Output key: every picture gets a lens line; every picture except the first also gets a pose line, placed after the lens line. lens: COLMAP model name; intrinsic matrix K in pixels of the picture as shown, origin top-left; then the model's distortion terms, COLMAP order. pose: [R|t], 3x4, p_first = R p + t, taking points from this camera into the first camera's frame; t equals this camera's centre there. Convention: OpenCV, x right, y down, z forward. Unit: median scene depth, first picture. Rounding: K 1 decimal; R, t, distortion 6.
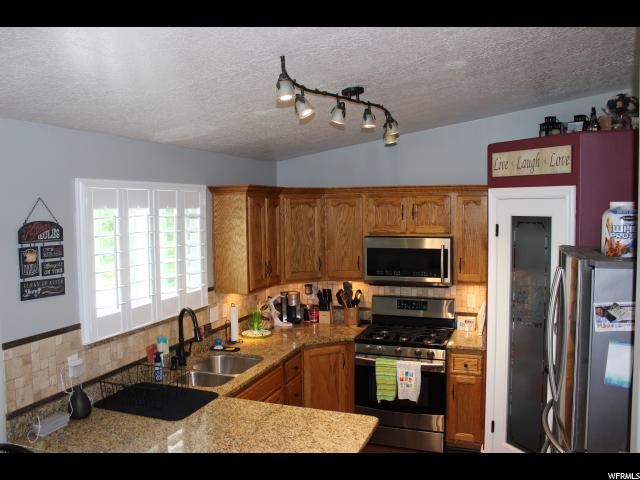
lens RADIAL K [[533.1, 0, 320.0], [0, 533.1, 240.0], [0, 0, 1]] dist [-0.171440, 0.157106]
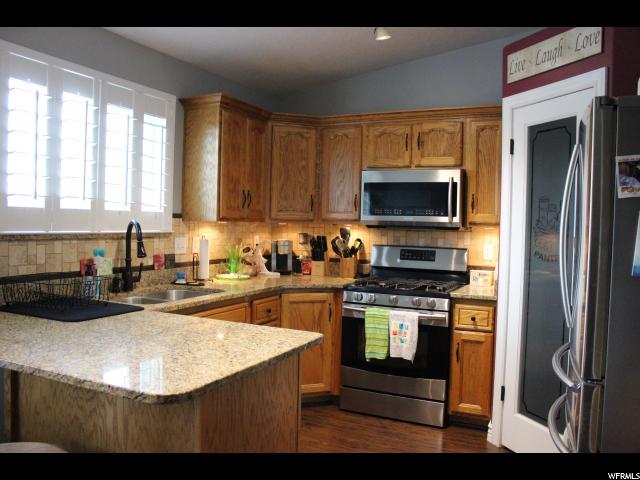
lens RADIAL K [[533.1, 0, 320.0], [0, 533.1, 240.0], [0, 0, 1]] dist [-0.171440, 0.157106]
pose [[0.994557, 0.036450, -0.097612, 0.115847], [-0.039458, 0.998799, -0.029061, 0.150024], [0.096435, 0.032755, 0.994800, 0.156559]]
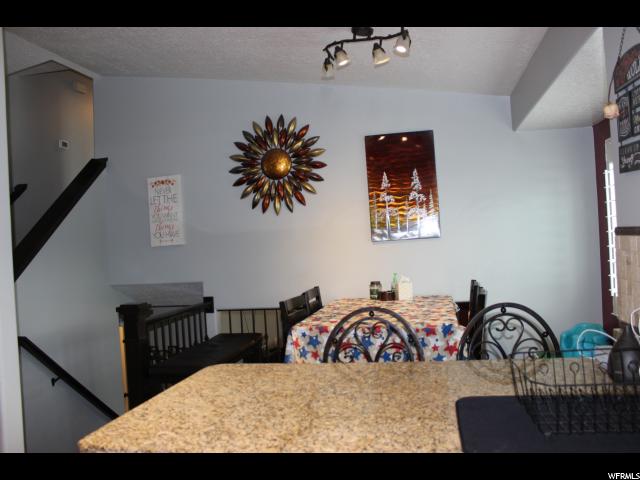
lens RADIAL K [[533.1, 0, 320.0], [0, 533.1, 240.0], [0, 0, 1]] dist [-0.171440, 0.157106]
pose [[-0.986872, 0.060729, -0.149650, -0.035520], [0.051769, 0.996666, 0.063062, 0.087460], [0.152981, 0.054487, -0.986726, 0.989319]]
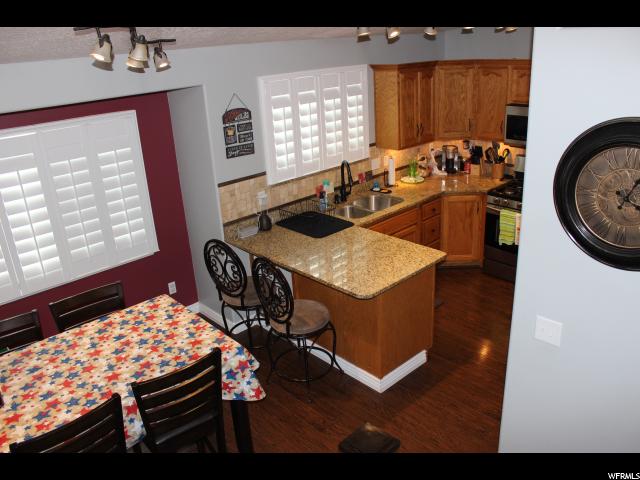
lens RADIAL K [[533.1, 0, 320.0], [0, 533.1, 240.0], [0, 0, 1]] dist [-0.171440, 0.157106]
pose [[0.889867, 0.127389, -0.438074, 0.281606], [0.019817, 0.948525, 0.316080, -0.100226], [0.455789, -0.289951, 0.841537, -0.228368]]
